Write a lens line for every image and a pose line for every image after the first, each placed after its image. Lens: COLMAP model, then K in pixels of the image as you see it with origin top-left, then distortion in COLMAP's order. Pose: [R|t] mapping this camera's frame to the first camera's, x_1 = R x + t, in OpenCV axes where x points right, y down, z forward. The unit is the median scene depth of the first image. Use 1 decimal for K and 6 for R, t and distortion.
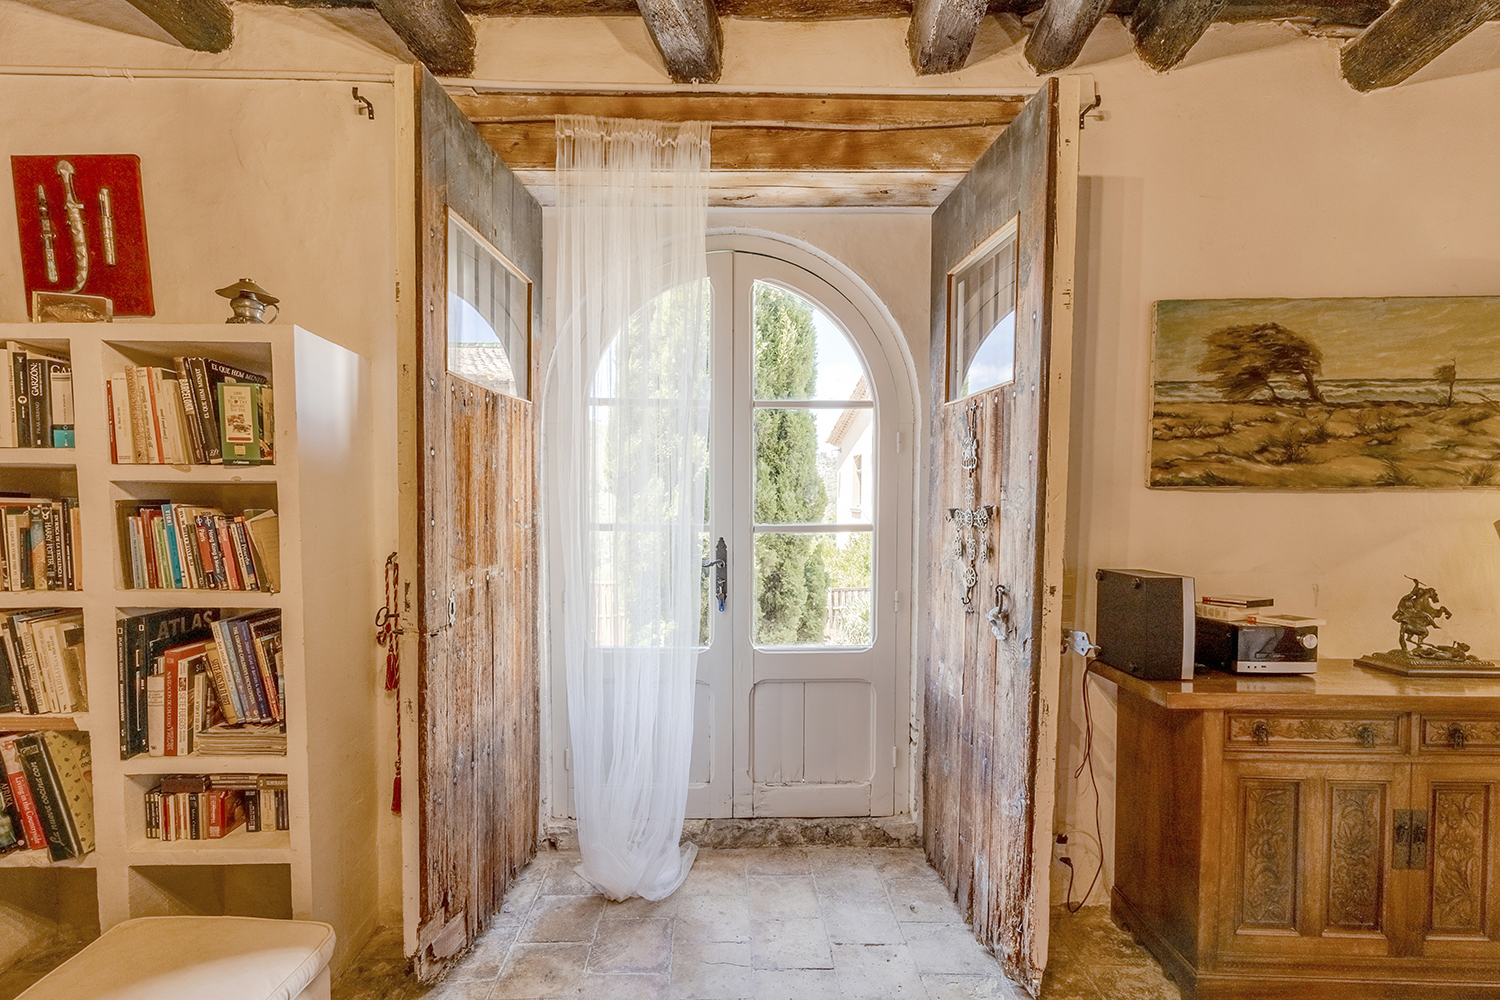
lens RADIAL K [[665.4, 0, 751.0], [0, 665.4, 518.6], [0, 0, 1]] dist [-0.001119, -0.003828]
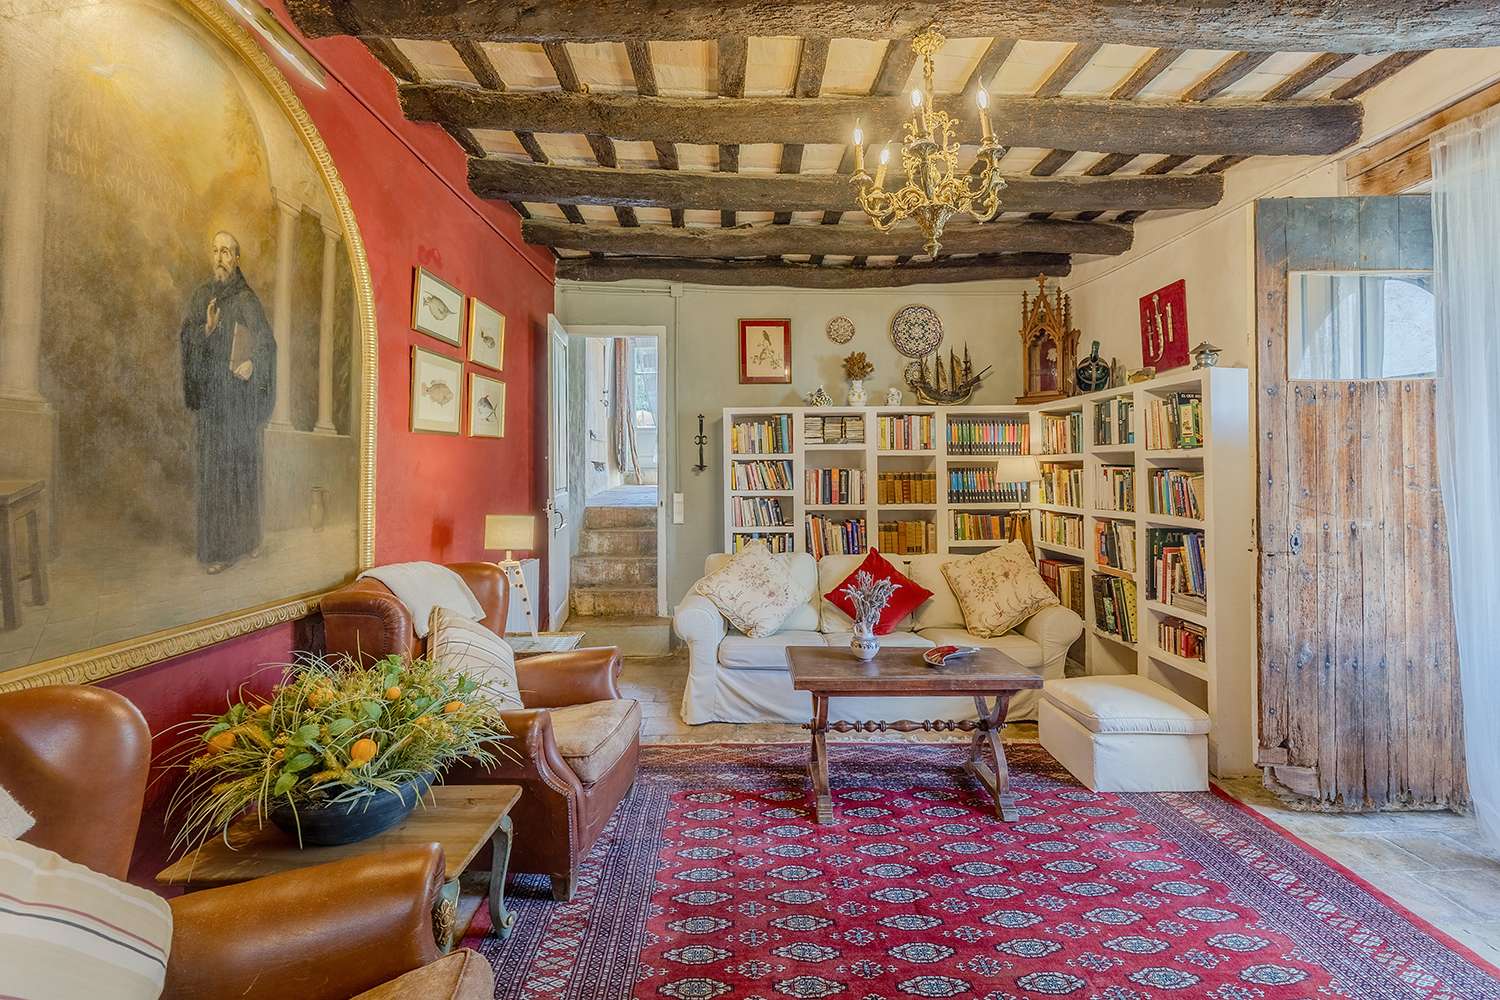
lens RADIAL K [[665.4, 0, 751.0], [0, 665.4, 518.6], [0, 0, 1]] dist [-0.001119, -0.003828]
pose [[0.002868, 0.068902, -0.997619, 1.009471], [-0.027475, 0.997252, 0.068798, 0.018268], [0.999618, 0.027213, 0.004753, -0.196651]]
